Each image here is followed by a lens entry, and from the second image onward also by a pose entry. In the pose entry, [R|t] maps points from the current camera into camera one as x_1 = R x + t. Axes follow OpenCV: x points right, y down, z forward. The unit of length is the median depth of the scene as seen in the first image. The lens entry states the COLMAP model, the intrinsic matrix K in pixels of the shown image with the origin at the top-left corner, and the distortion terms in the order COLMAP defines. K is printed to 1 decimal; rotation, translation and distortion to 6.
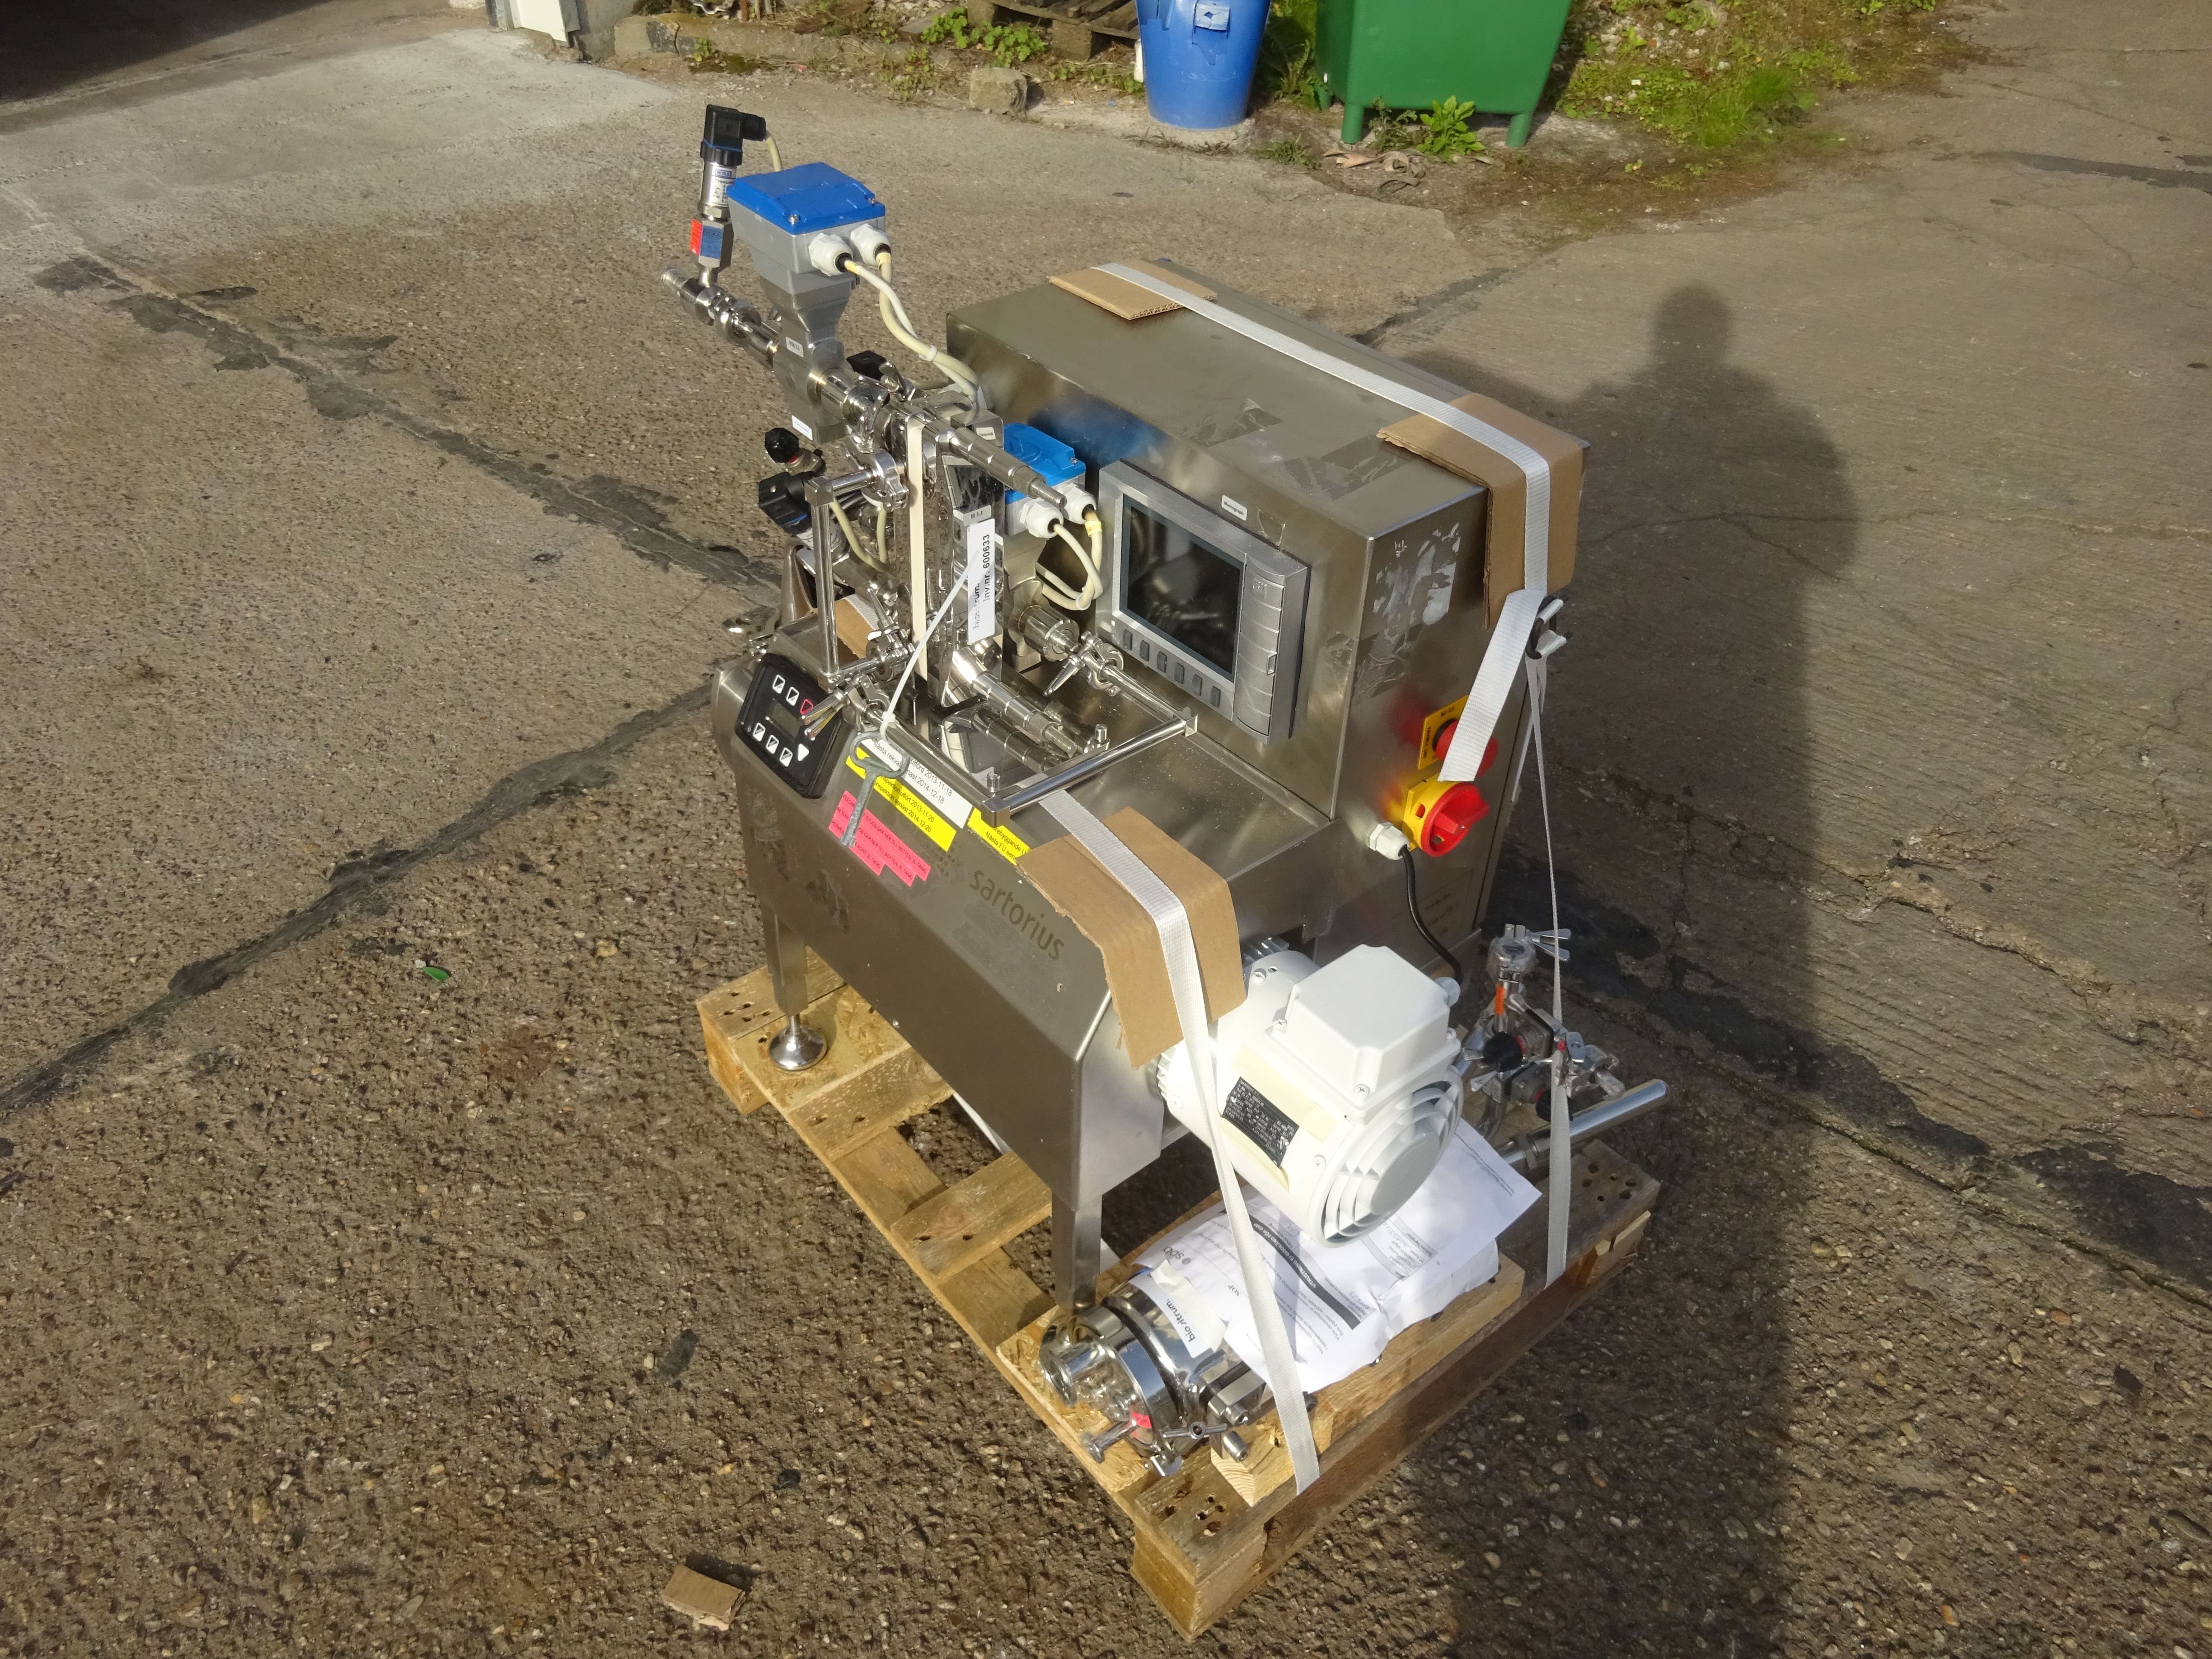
lens RADIAL K [[1575.6, 0, 1106.0], [0, 1575.6, 829.5], [0, 0, 1]] dist [-0.033888, -0.012781]
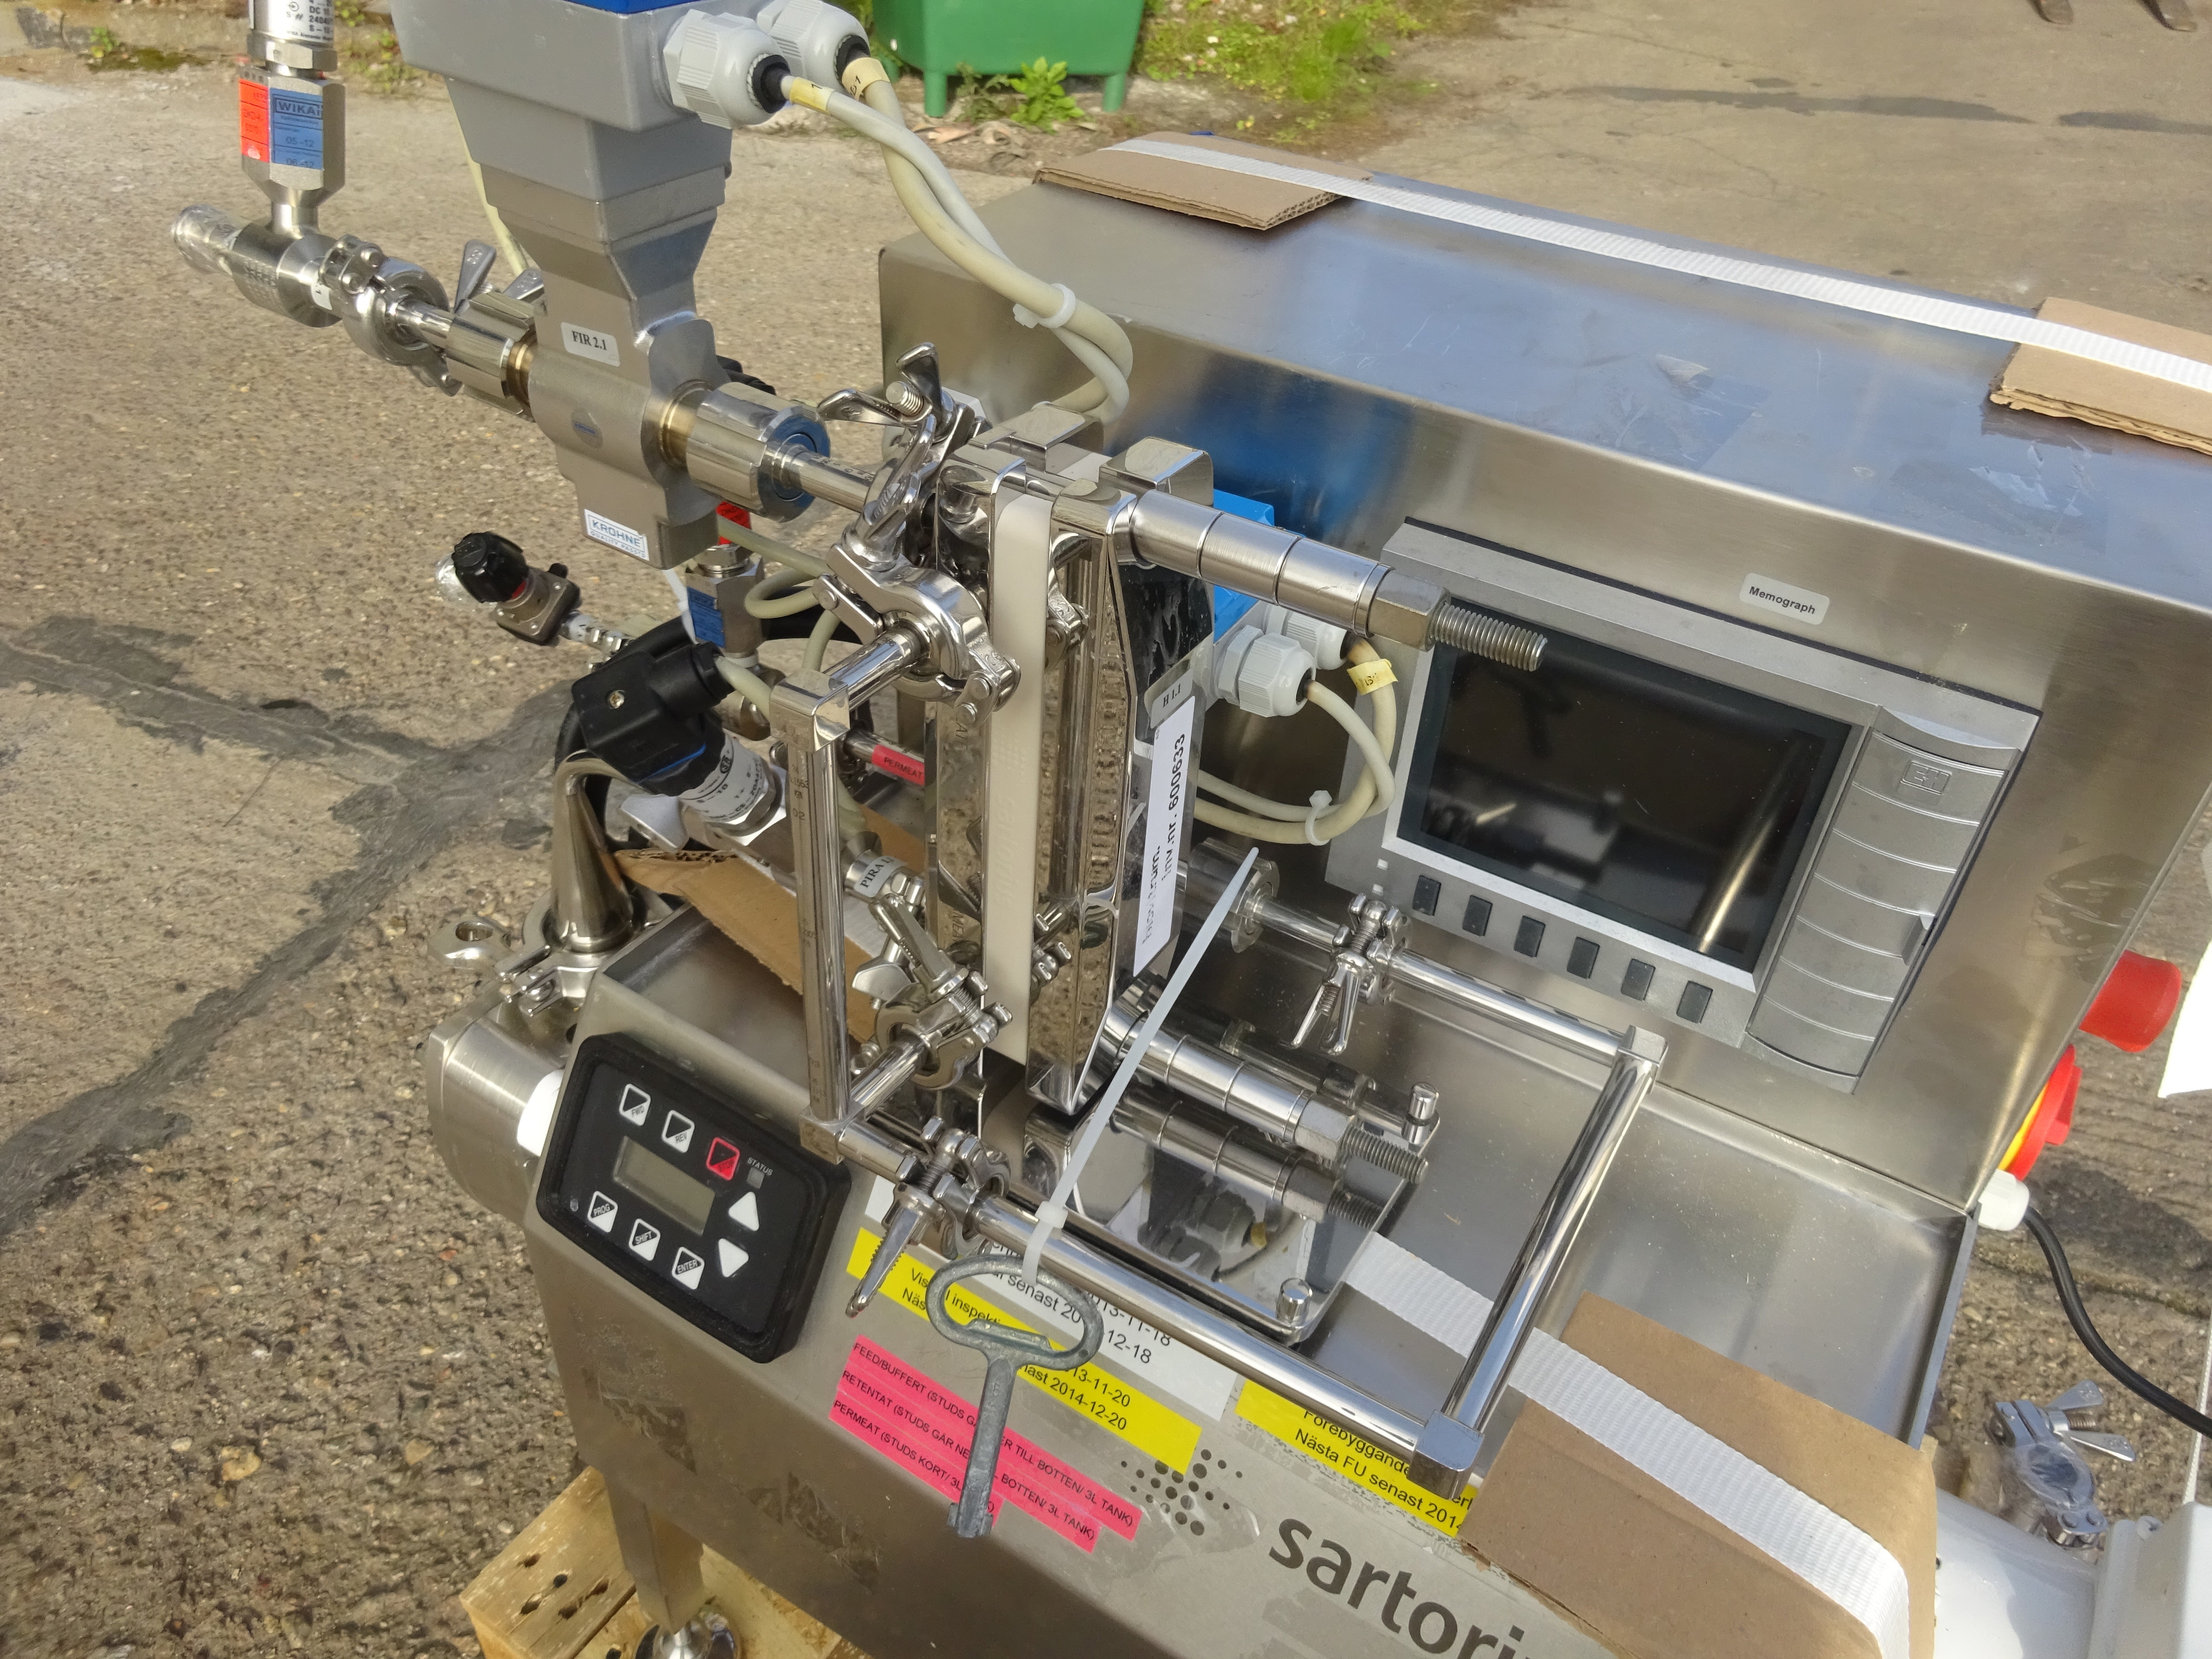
lens RADIAL K [[1554.3, 0, 1106.0], [0, 1554.3, 829.5], [0, 0, 1]] dist [-0.014169, -0.013139]
pose [[0.950331, -0.166977, 0.262659, -0.109368], [0.168588, 0.985548, 0.016559, -0.091827], [-0.261628, 0.028545, 0.964746, 0.319823]]
